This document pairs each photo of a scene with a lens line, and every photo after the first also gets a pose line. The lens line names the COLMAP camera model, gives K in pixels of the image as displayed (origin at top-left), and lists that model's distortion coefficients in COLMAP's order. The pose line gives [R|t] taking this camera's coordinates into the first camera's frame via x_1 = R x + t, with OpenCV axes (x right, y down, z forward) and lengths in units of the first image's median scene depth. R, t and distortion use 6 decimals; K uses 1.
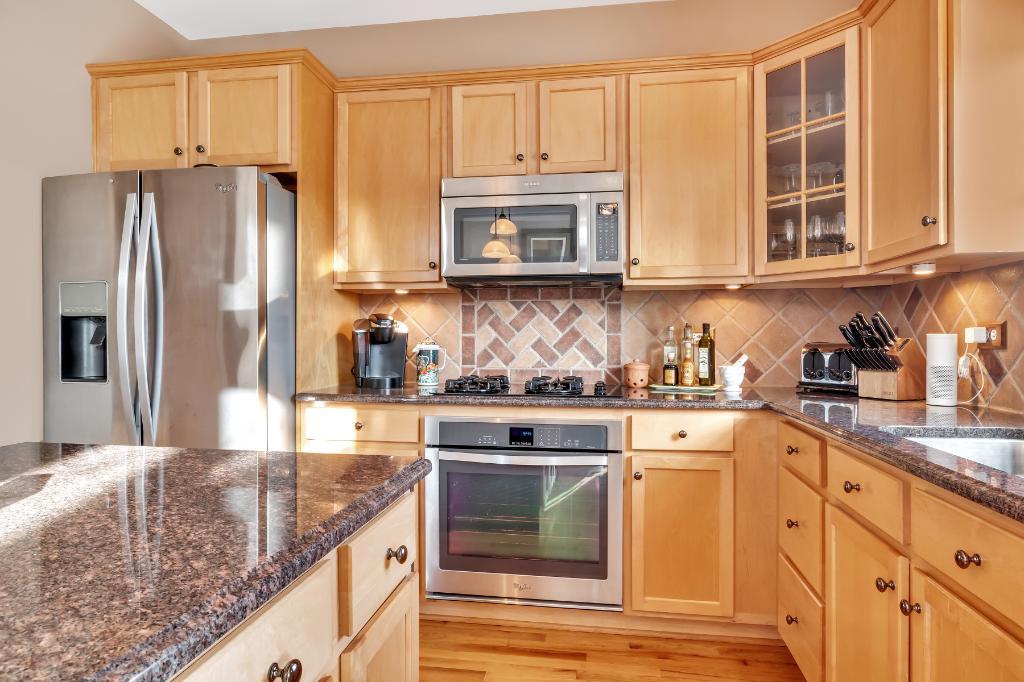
lens RADIAL K [[612.6, 0, 512.0], [0, 612.6, 341.0], [0, 0, 1]] dist [-0.002214, -0.000271]
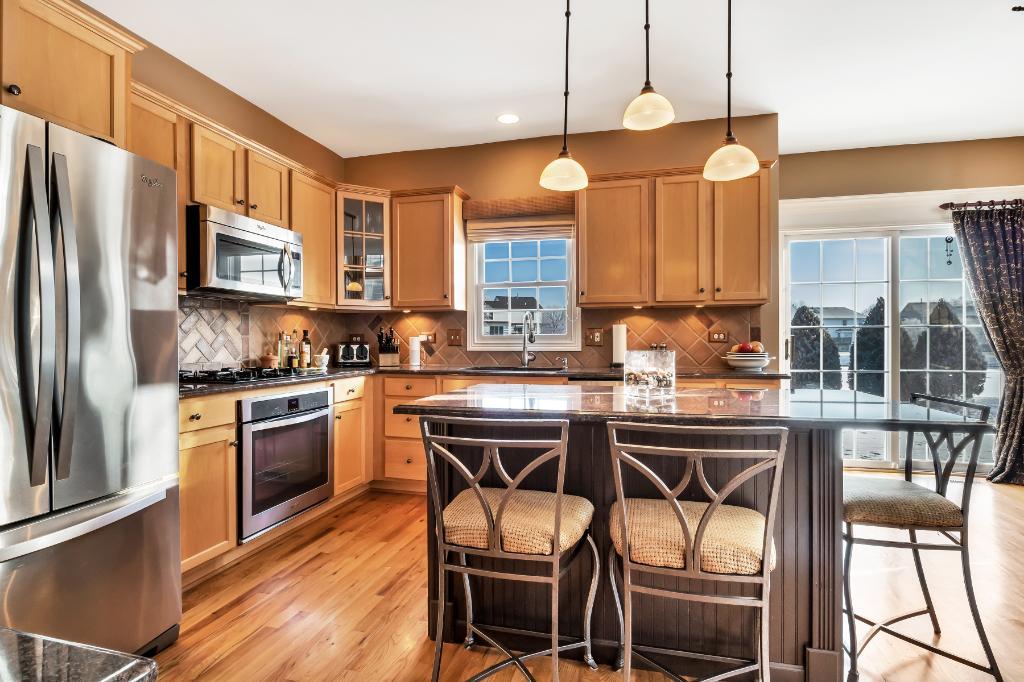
lens RADIAL K [[517.3, 0, 513.6], [0, 517.3, 342.1], [0, 0, 1]] dist [-0.003058, -0.000332]
pose [[0.090973, -0.003760, 0.995846, -1.160573], [0.008637, 0.999958, 0.002986, 0.005068], [-0.995816, 0.008330, 0.091002, 0.347535]]
